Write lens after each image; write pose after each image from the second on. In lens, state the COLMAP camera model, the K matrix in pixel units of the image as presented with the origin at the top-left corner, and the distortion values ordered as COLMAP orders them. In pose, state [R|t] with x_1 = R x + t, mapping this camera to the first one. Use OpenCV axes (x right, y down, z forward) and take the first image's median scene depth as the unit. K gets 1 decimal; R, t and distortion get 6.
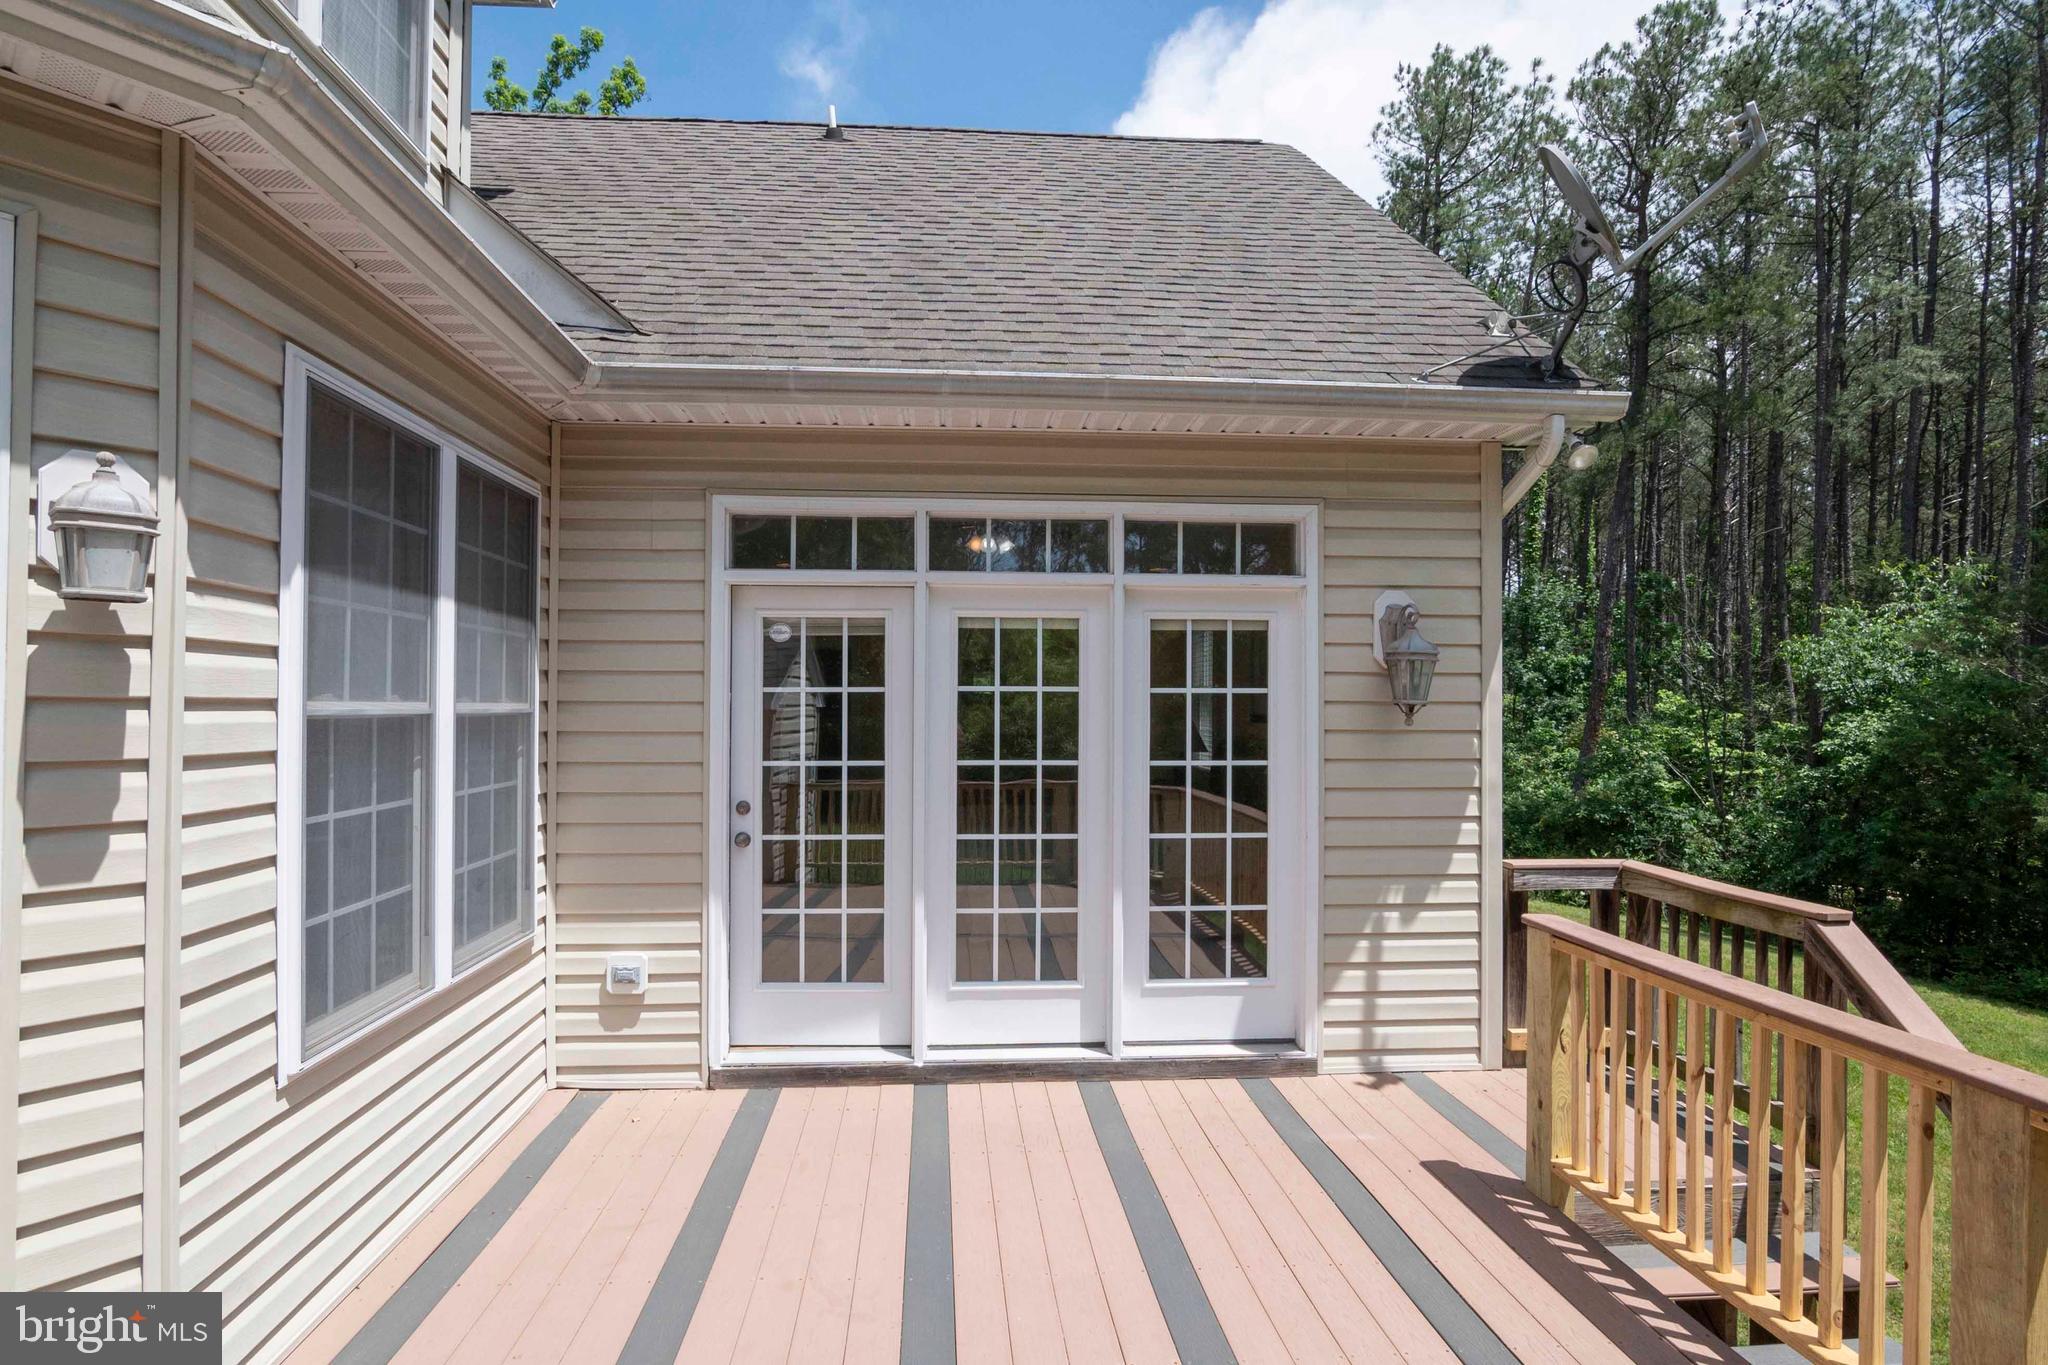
lens RADIAL K [[1003.7, 0, 1017.2], [0, 1003.7, 687.1], [0, 0, 1]] dist [-0.003581, -0.000262]
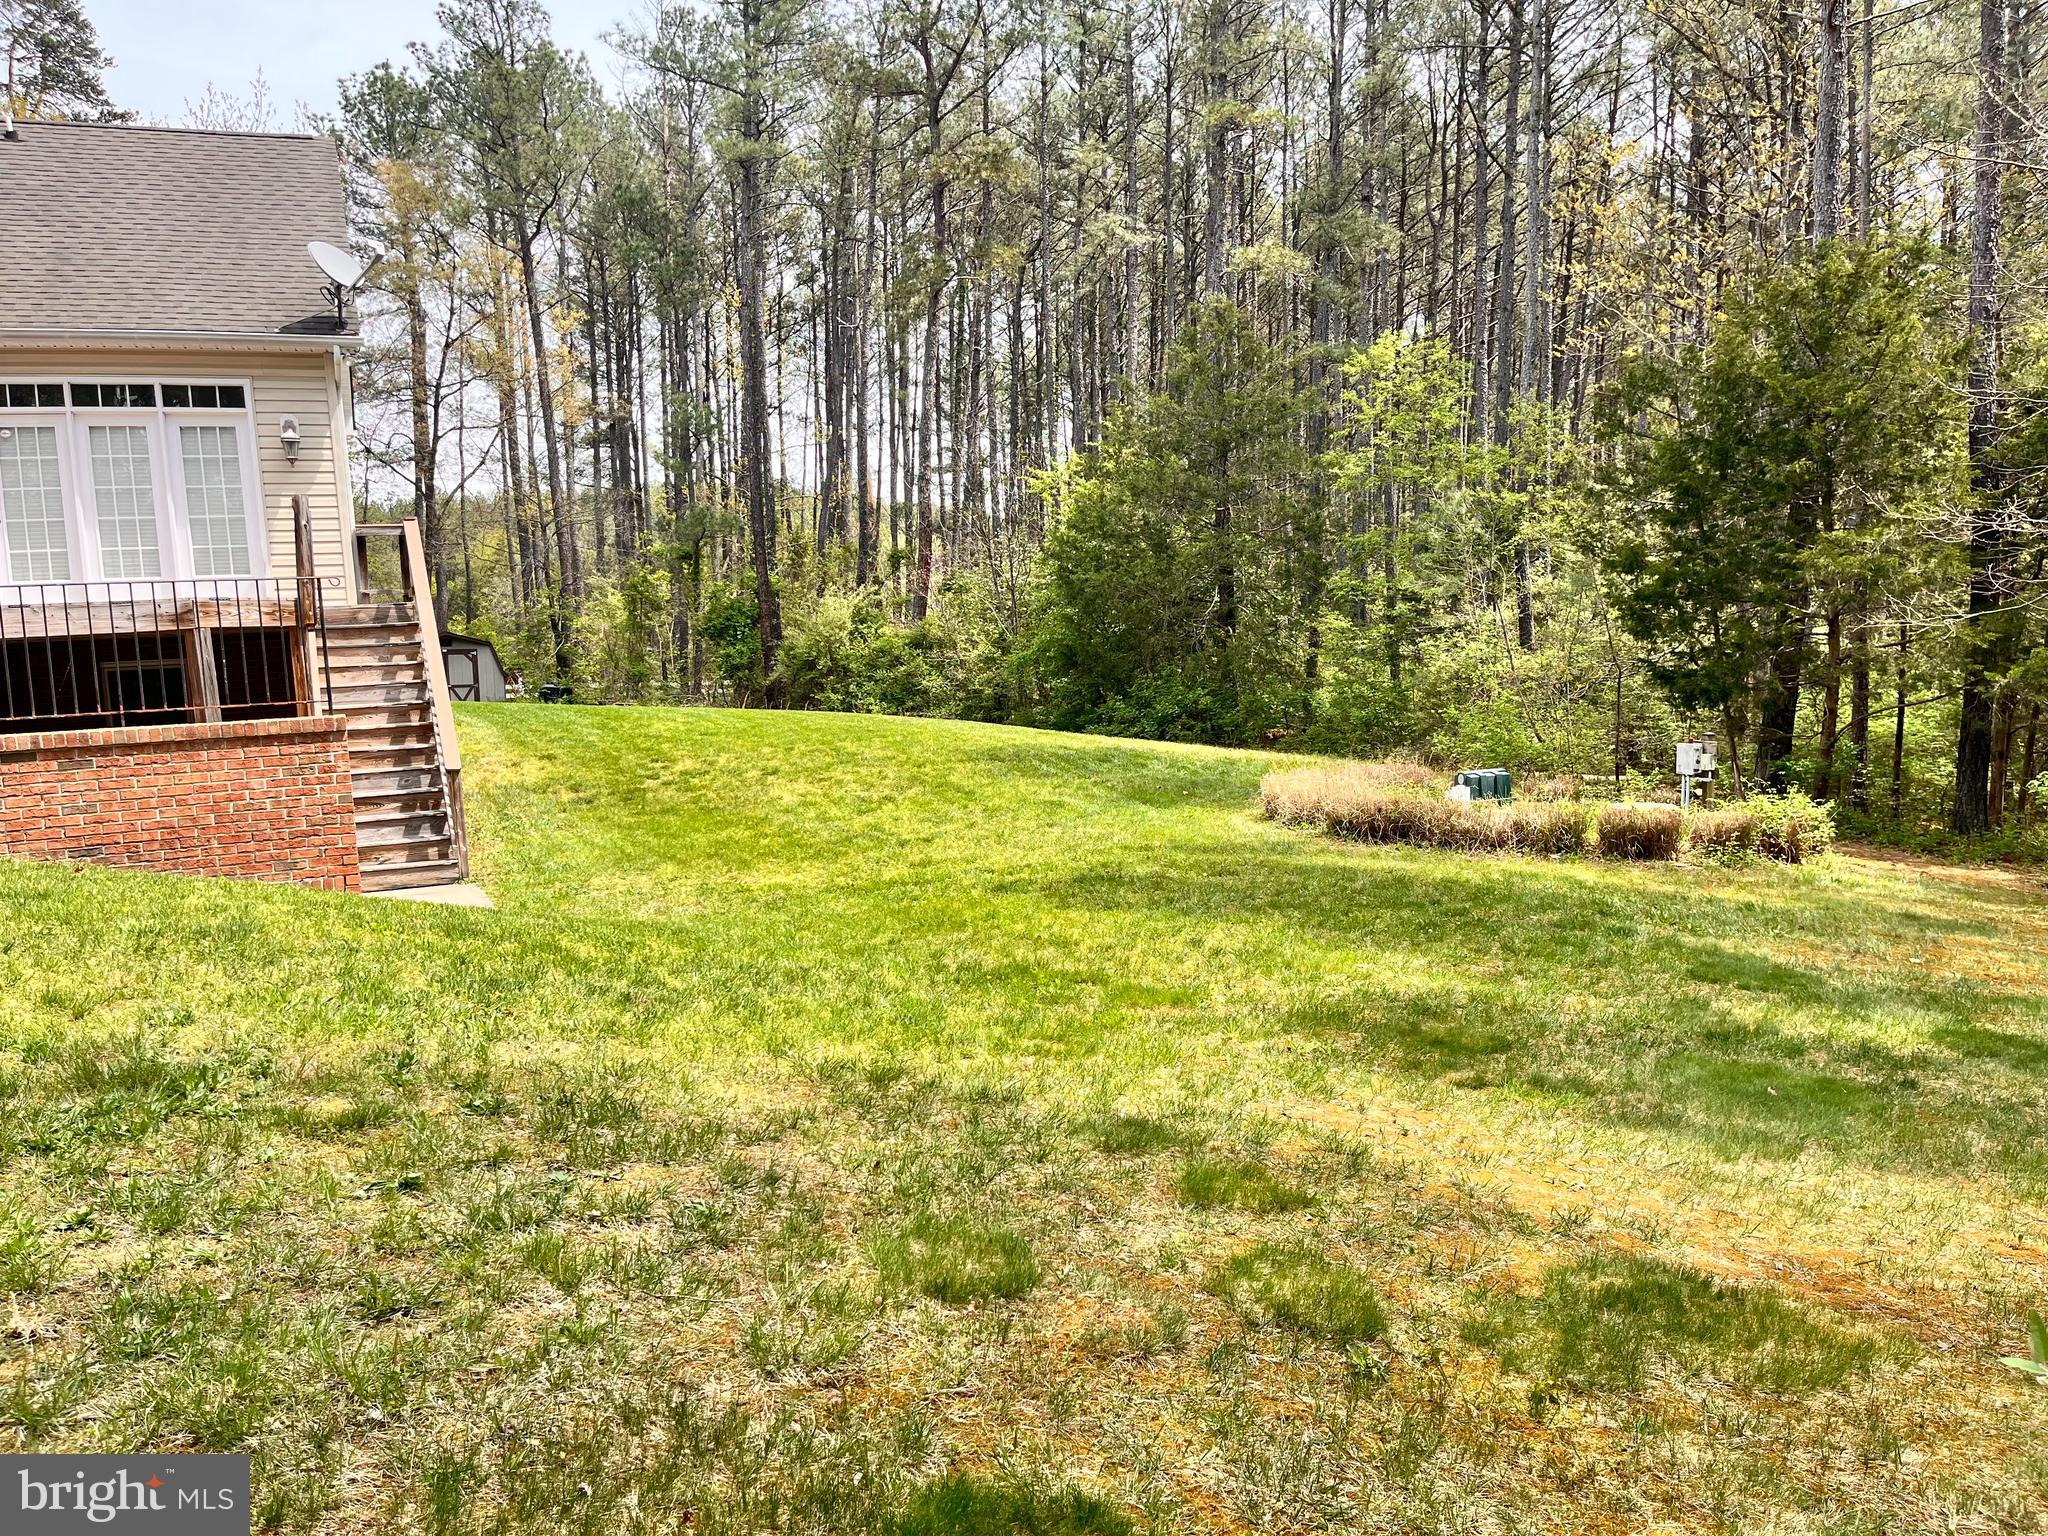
lens RADIAL K [[1548.2, 0, 1024.3], [0, 1548.2, 768.6], [0, 0, 1]] dist [0.003405, 0.003327]
pose [[0.945452, -0.071985, 0.317707, 0.743276], [0.030556, 0.990576, 0.133512, 0.291339], [-0.324324, -0.116521, 0.938742, -3.031090]]
